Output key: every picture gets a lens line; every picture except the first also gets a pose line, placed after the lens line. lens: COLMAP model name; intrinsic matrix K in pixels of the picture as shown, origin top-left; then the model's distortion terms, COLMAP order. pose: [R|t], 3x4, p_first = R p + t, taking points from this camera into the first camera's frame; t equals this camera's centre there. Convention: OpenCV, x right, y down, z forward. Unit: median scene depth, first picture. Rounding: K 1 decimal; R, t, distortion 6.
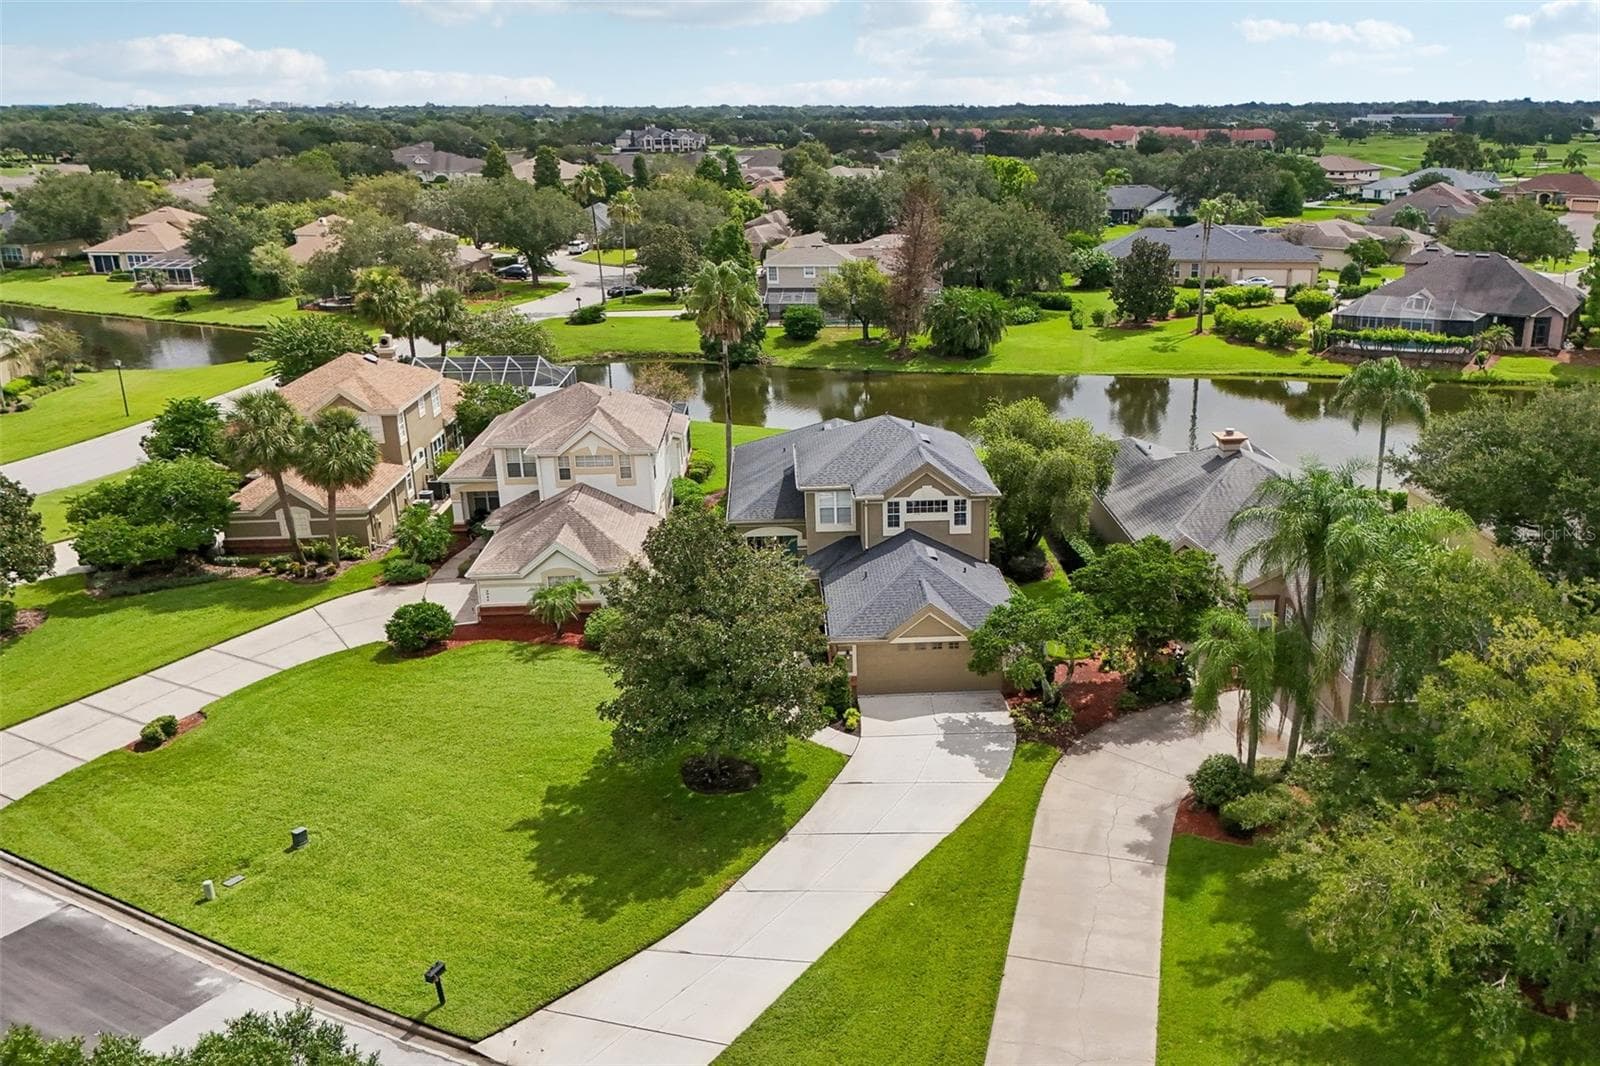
lens RADIAL K [[1273.9, 0, 889.5], [0, 1273.9, 516.9], [0, 0, 1]] dist [0.049287, -0.035592]
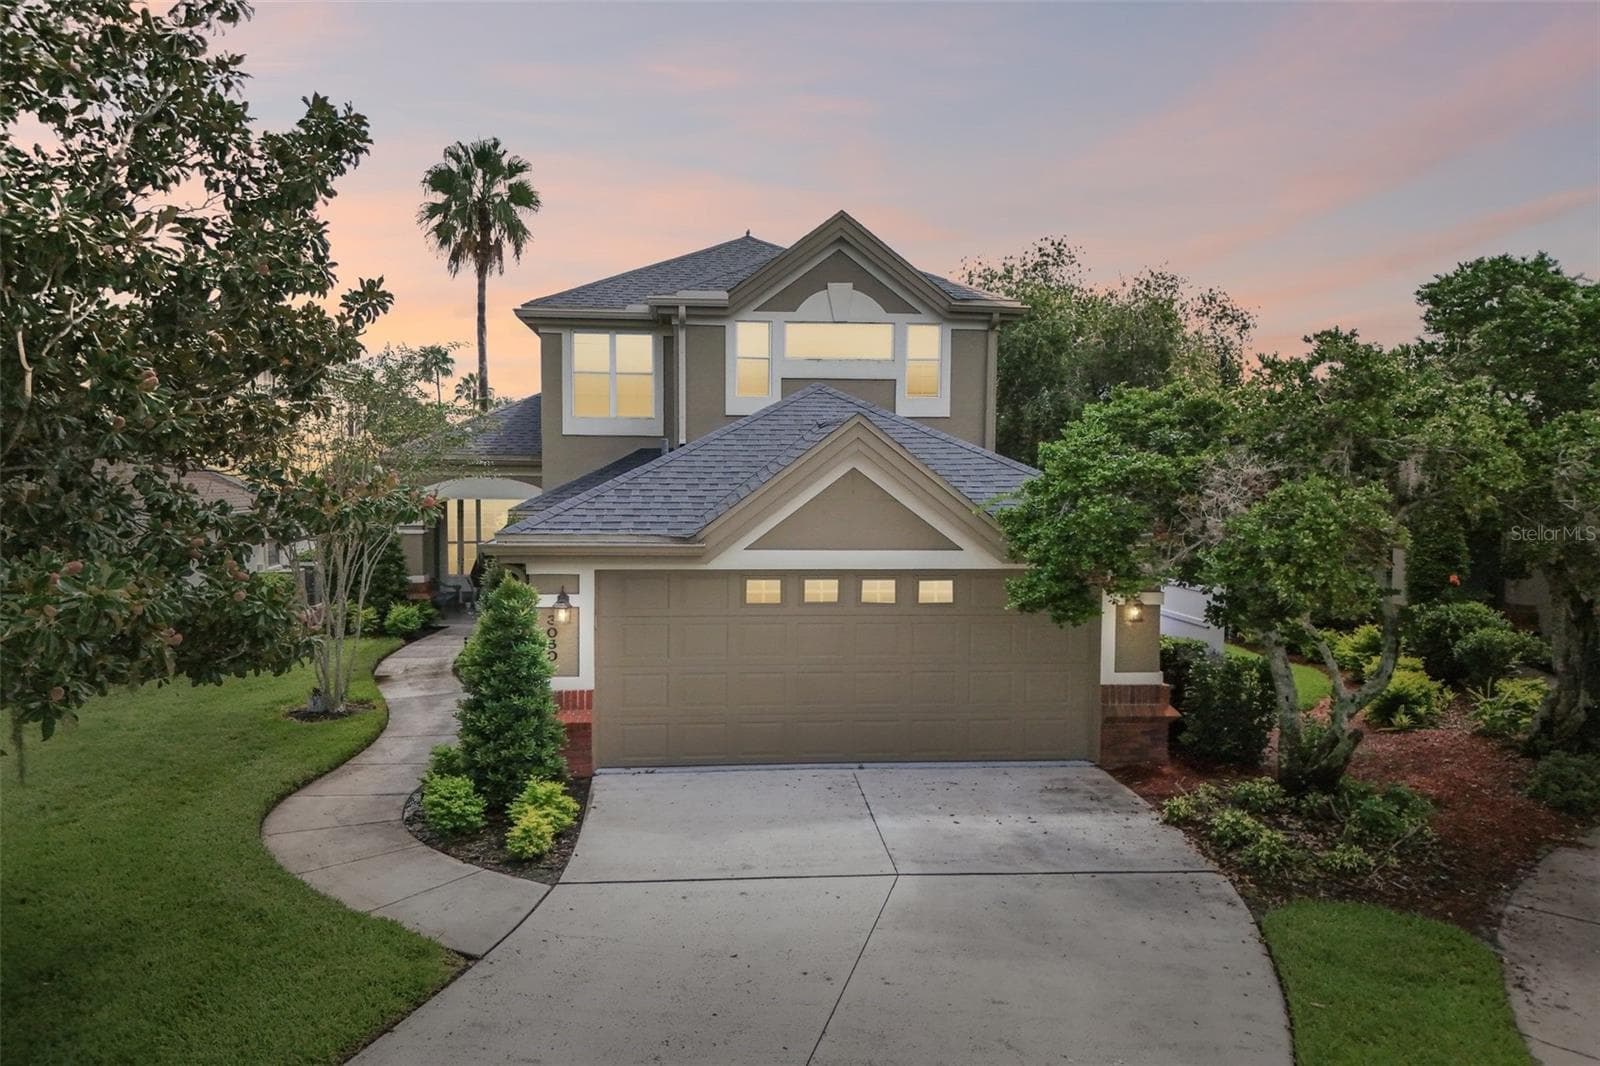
lens RADIAL K [[1163.9, 0, 807.1], [0, 1163.9, 543.5], [0, 0, 1]] dist [0.037285, -0.022807]
pose [[0.999871, 0.007787, 0.014075, 0.014928], [-0.004252, 0.971828, -0.235654, 0.132981], [-0.015513, 0.235564, 0.971735, 0.641958]]
